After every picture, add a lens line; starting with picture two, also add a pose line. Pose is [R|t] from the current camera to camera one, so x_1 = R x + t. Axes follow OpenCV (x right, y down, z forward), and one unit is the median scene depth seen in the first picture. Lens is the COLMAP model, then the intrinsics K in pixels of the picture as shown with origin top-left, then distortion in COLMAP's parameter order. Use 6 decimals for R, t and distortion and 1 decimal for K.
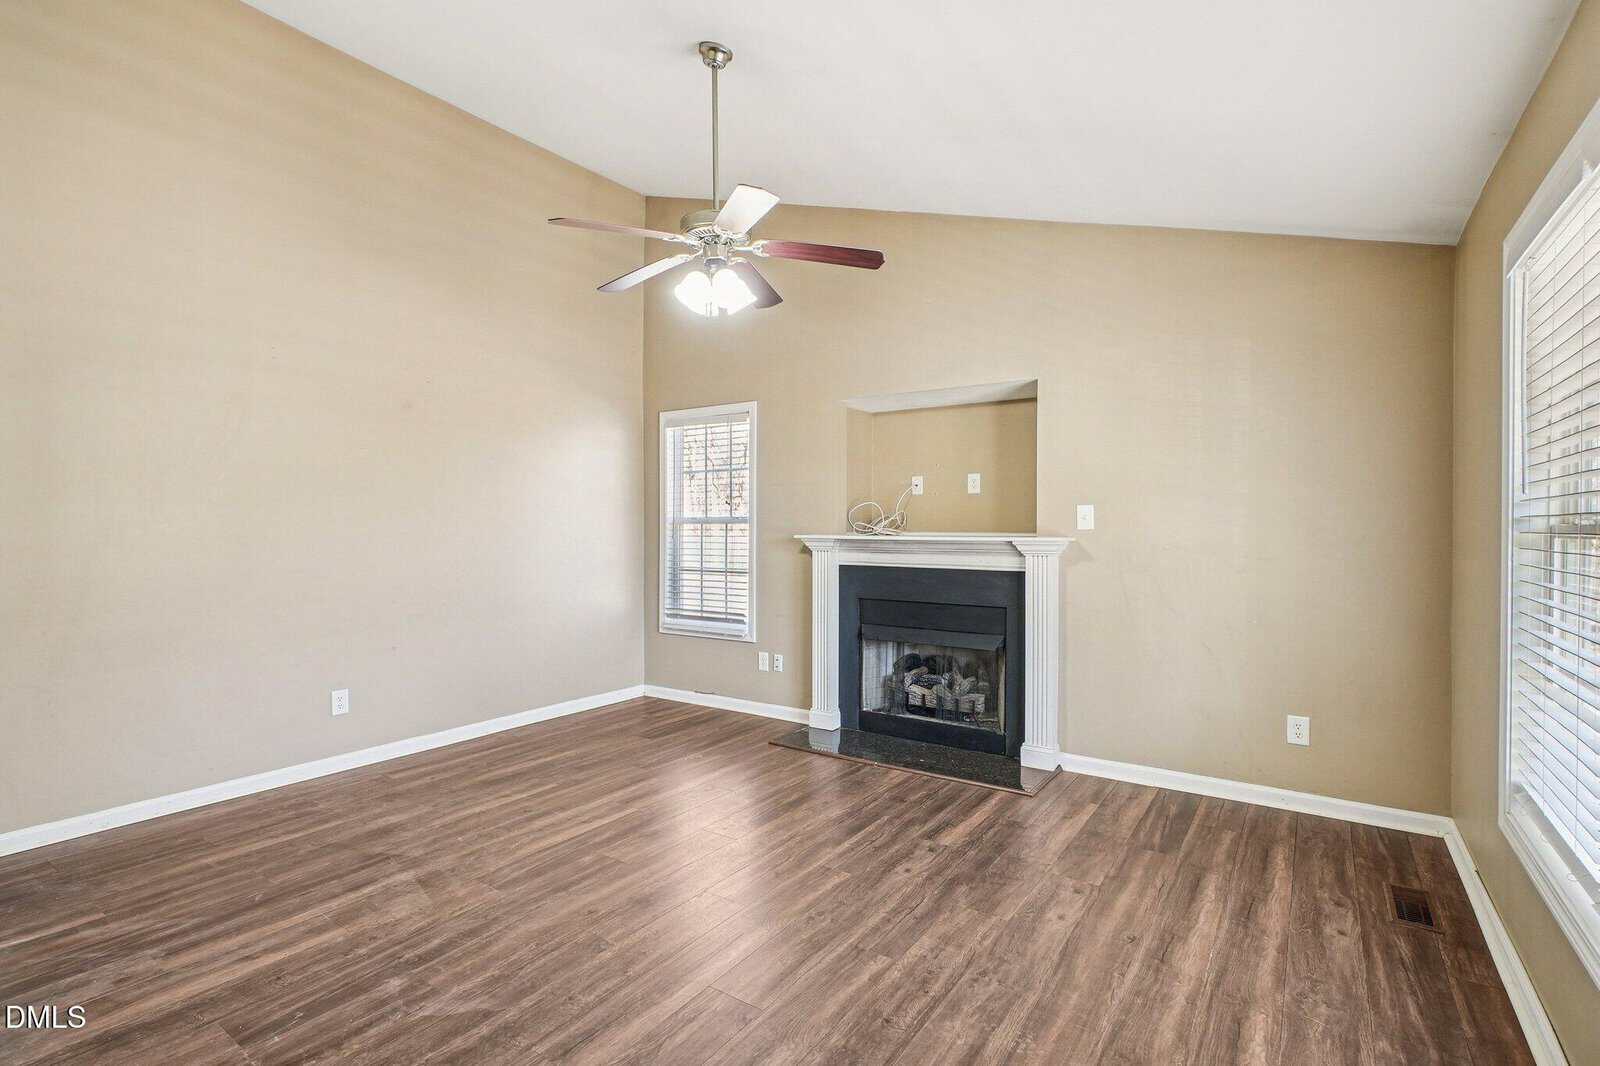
lens RADIAL K [[768.6, 0, 771.0], [0, 768.6, 529.1], [0, 0, 1]] dist [-0.002983, -0.000398]
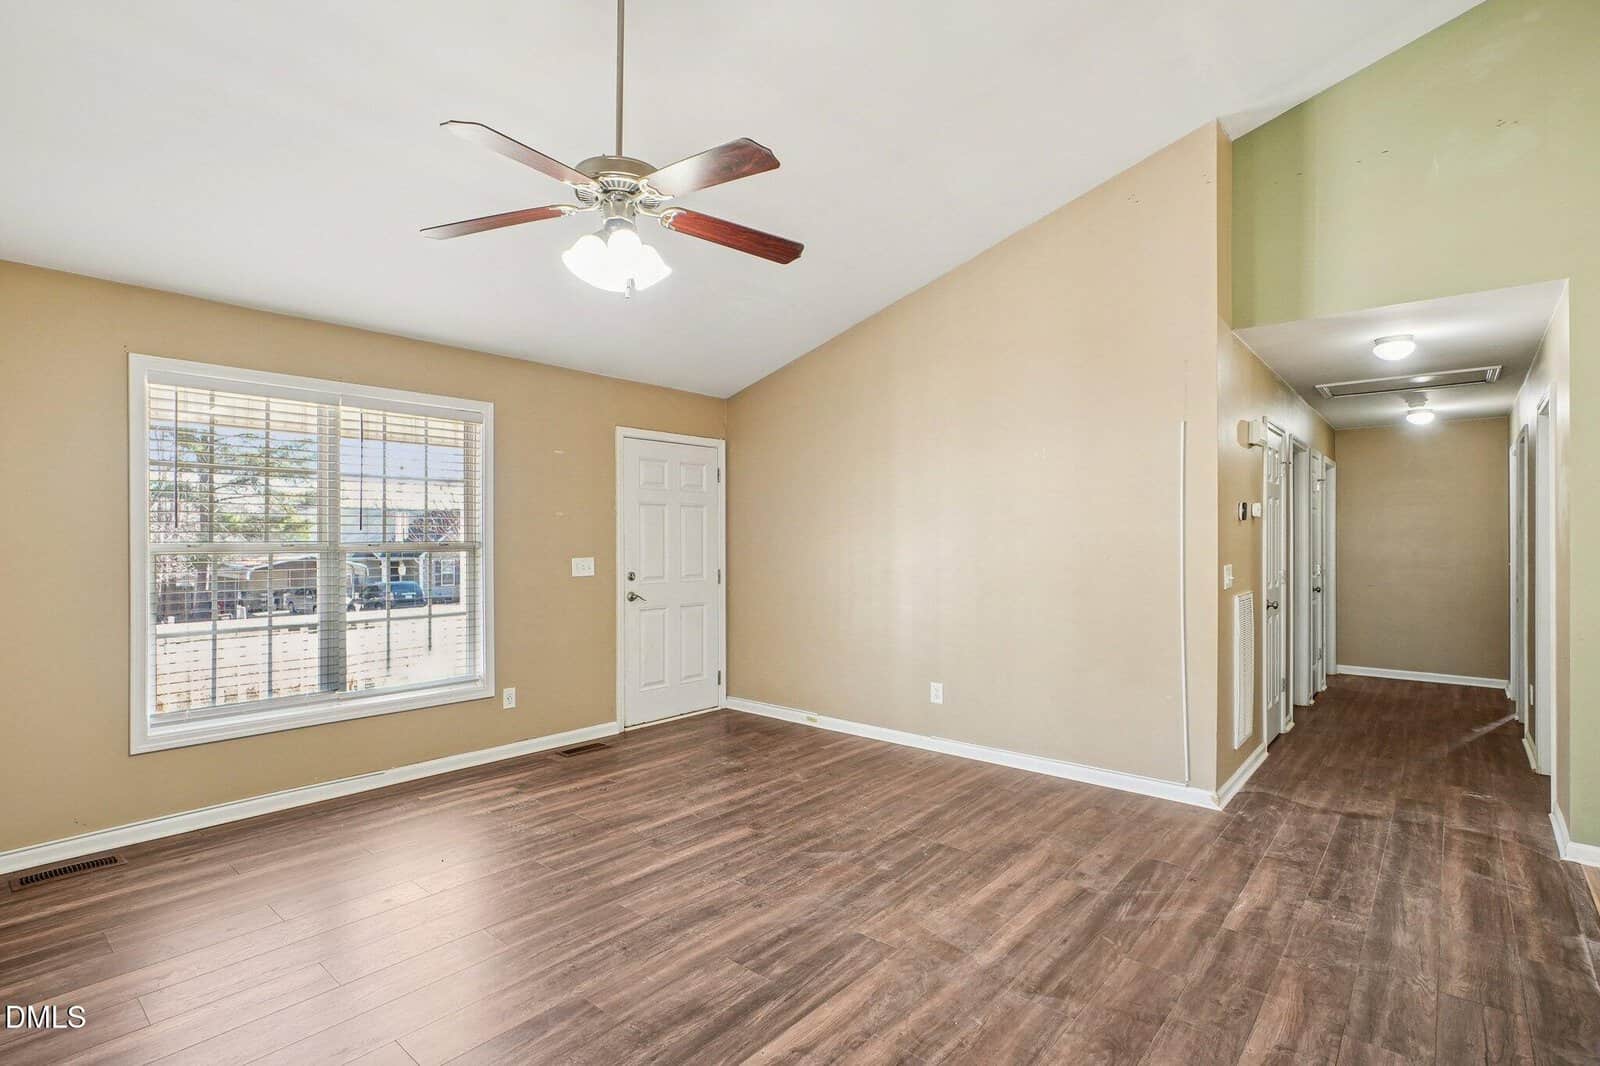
lens RADIAL K [[779.1, 0, 769.2], [0, 779.1, 539.2], [0, 0, 1]] dist [-0.002019, -0.000264]
pose [[-0.994295, -0.000611, 0.106659, -0.313649], [-0.000004, 0.999984, 0.005688, -0.023173], [-0.106661, 0.005655, -0.994279, 1.794064]]
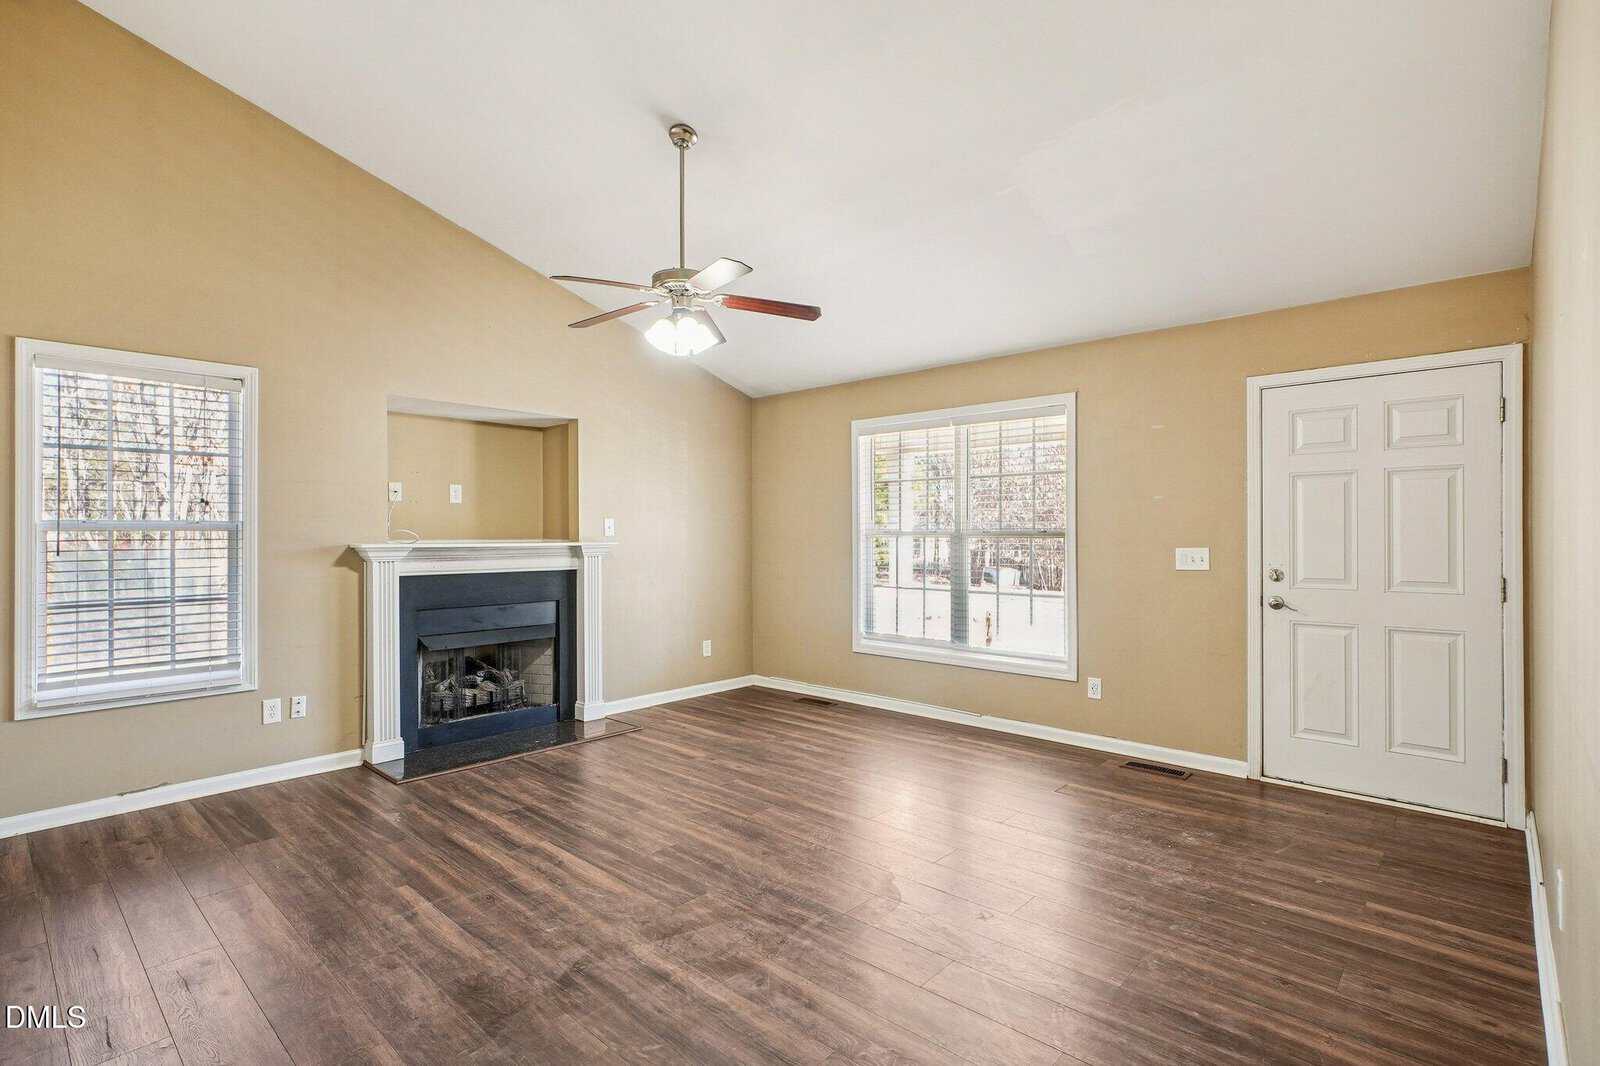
lens RADIAL K [[768.6, 0, 771.0], [0, 768.6, 529.1], [0, 0, 1]] dist [-0.002983, -0.000398]
pose [[0.141454, 0.004853, 0.989933, -1.225227], [0.005995, 0.999965, -0.005759, -0.003008], [-0.989927, 0.006750, 0.141420, 0.699882]]
